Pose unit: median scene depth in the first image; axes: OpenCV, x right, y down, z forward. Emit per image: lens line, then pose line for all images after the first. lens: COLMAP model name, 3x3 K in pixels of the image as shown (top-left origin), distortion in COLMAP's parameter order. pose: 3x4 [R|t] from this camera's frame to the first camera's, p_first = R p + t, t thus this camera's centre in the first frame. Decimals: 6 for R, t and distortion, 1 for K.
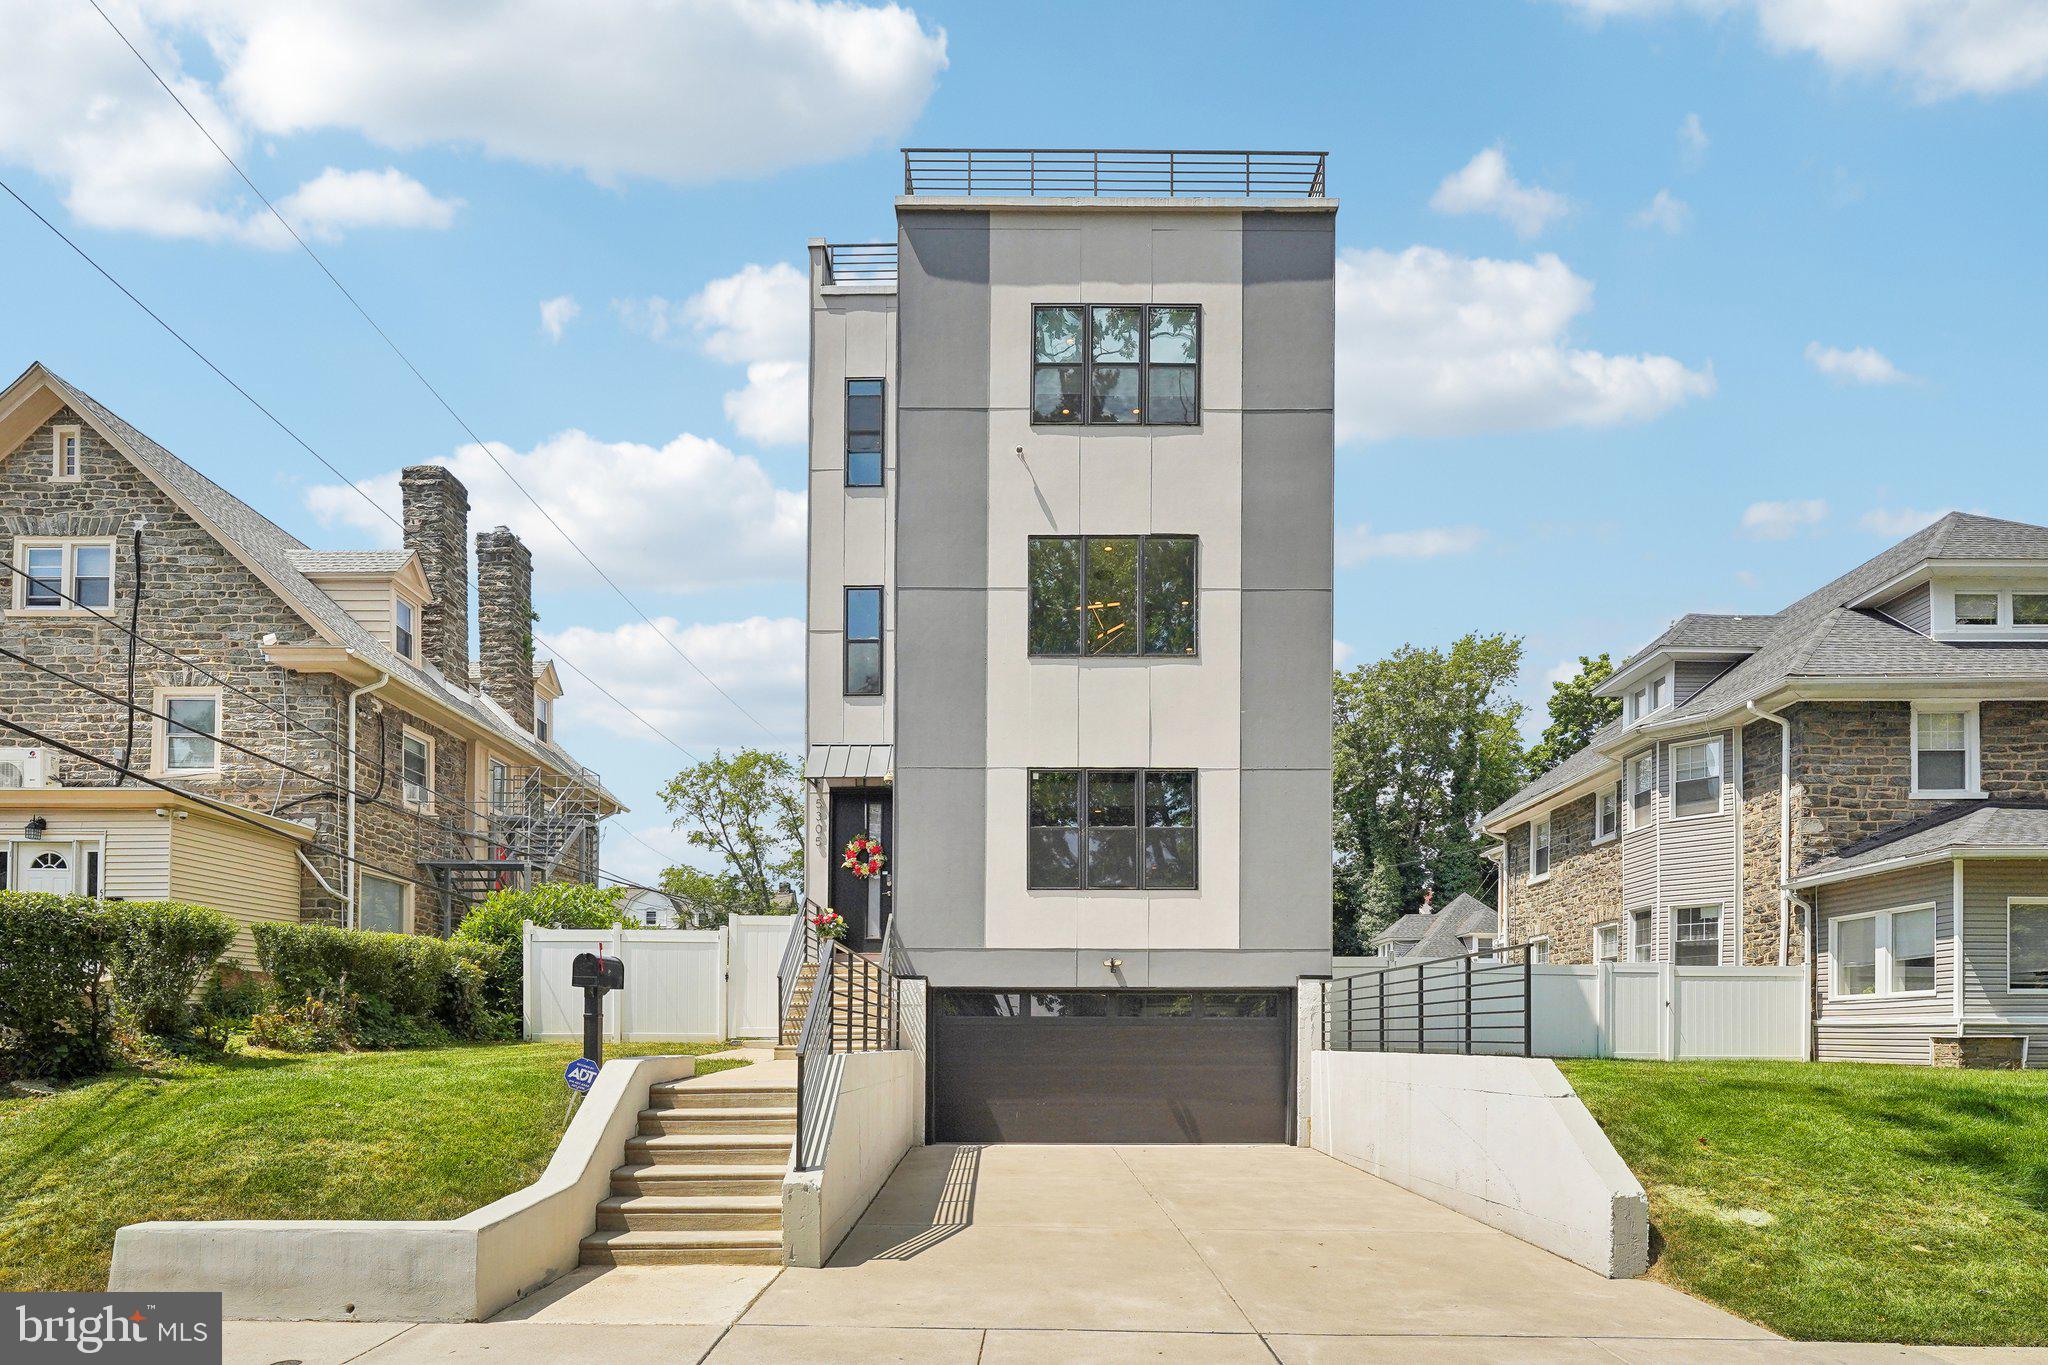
lens RADIAL K [[1051.8, 0, 1024.2], [0, 1051.8, 741.3], [0, 0, 1]] dist [-0.001449, -0.000775]
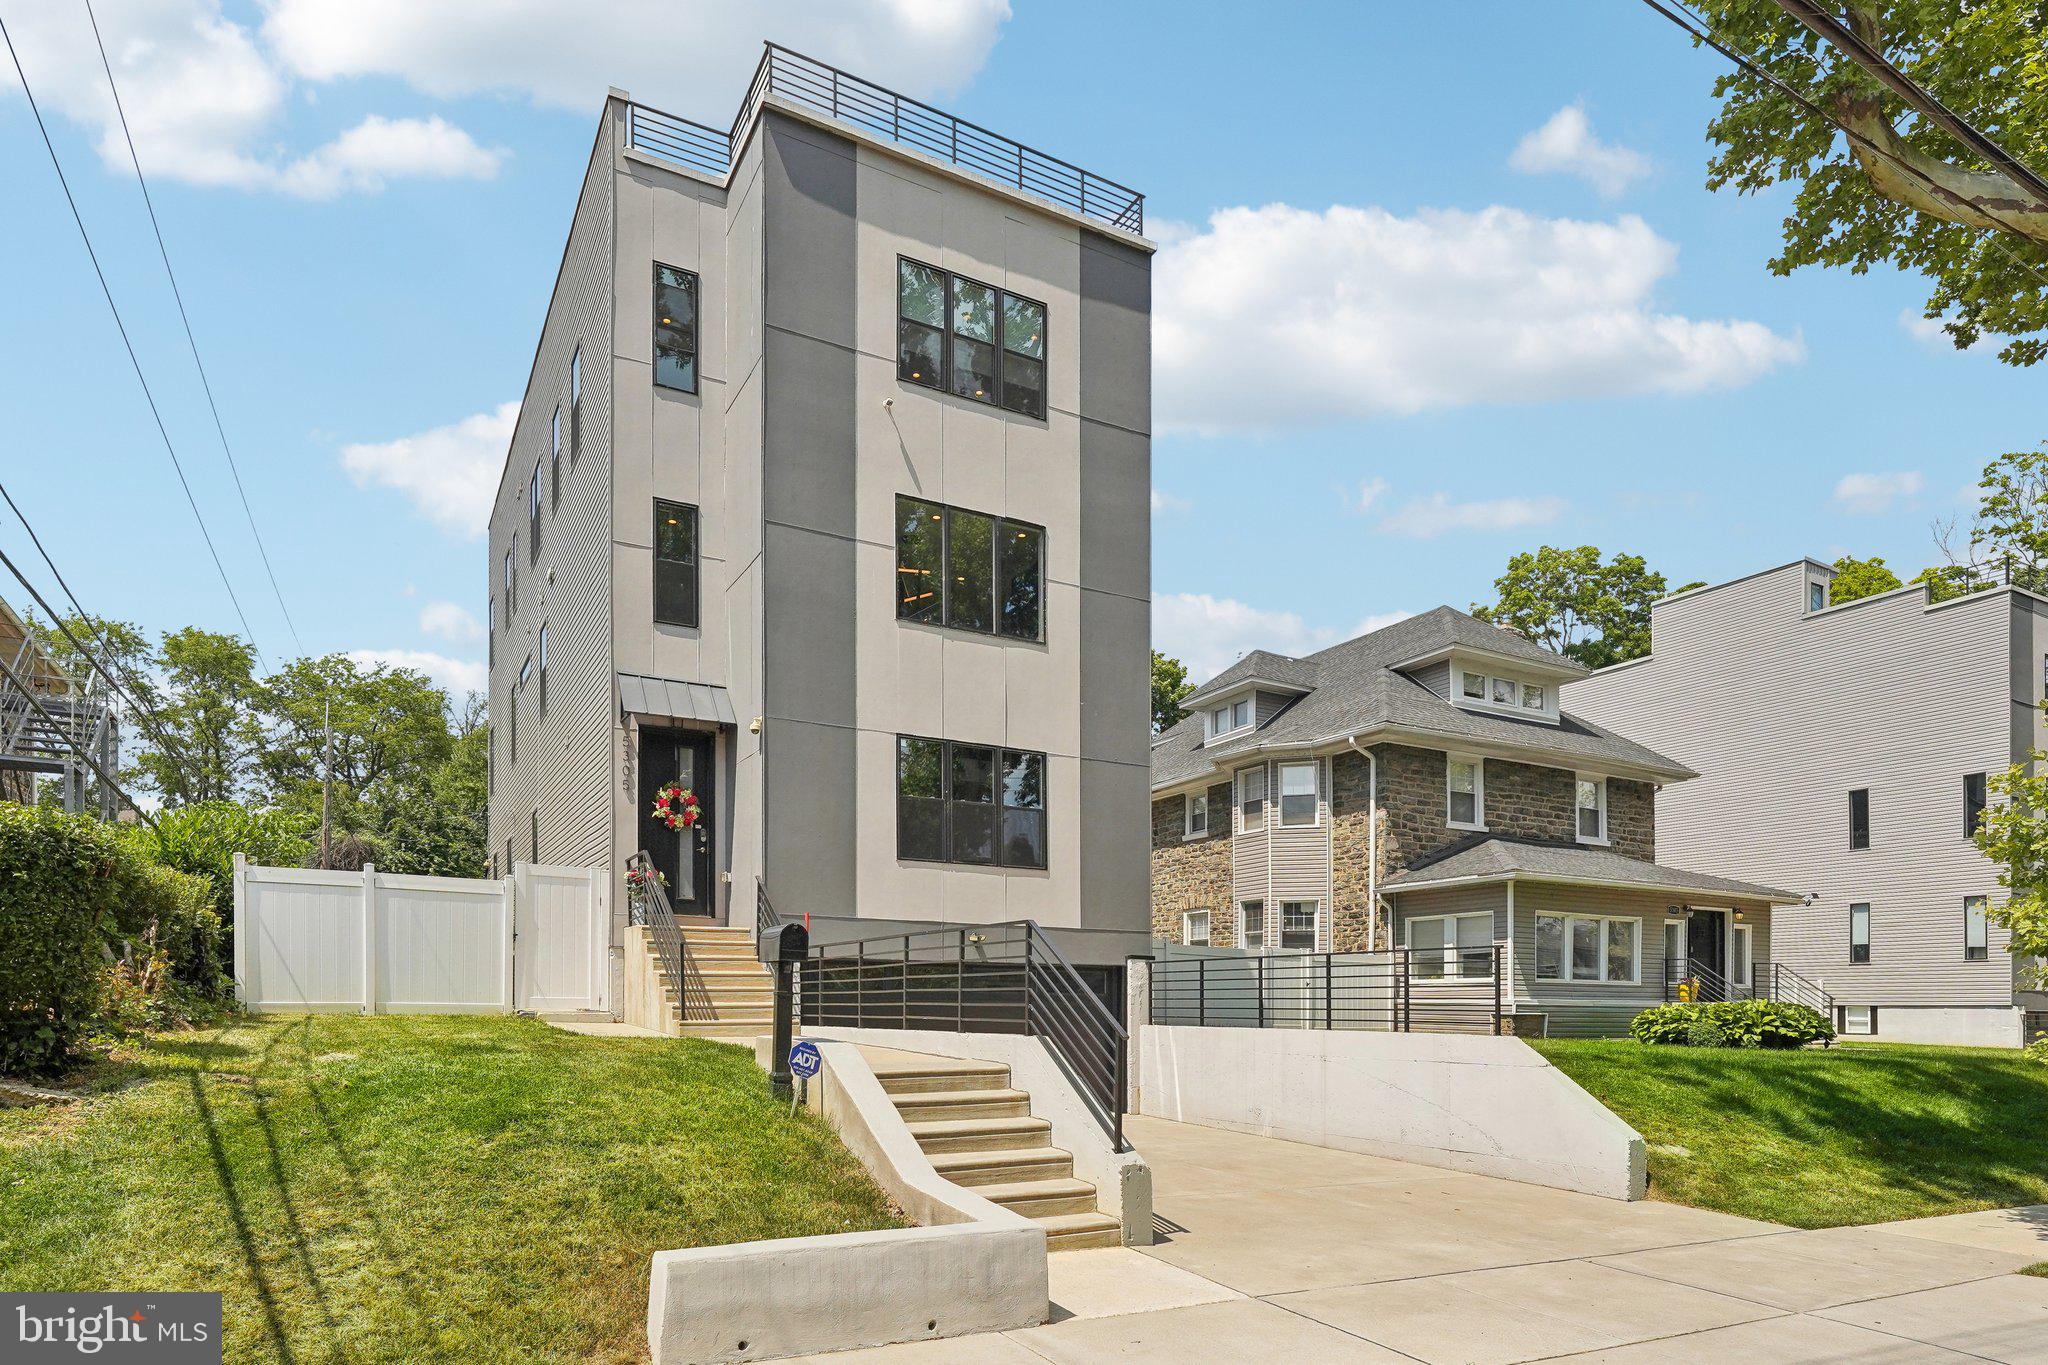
lens RADIAL K [[1092.0, 0, 1024.0], [0, 1092.0, 682.5], [0, 0, 1]] dist [-0.003375, -0.000476]
pose [[0.887266, 0.137868, 0.440171, -0.289349], [-0.132985, 0.990224, -0.042091, 0.004241], [-0.441671, -0.021191, 0.896927, 0.033869]]
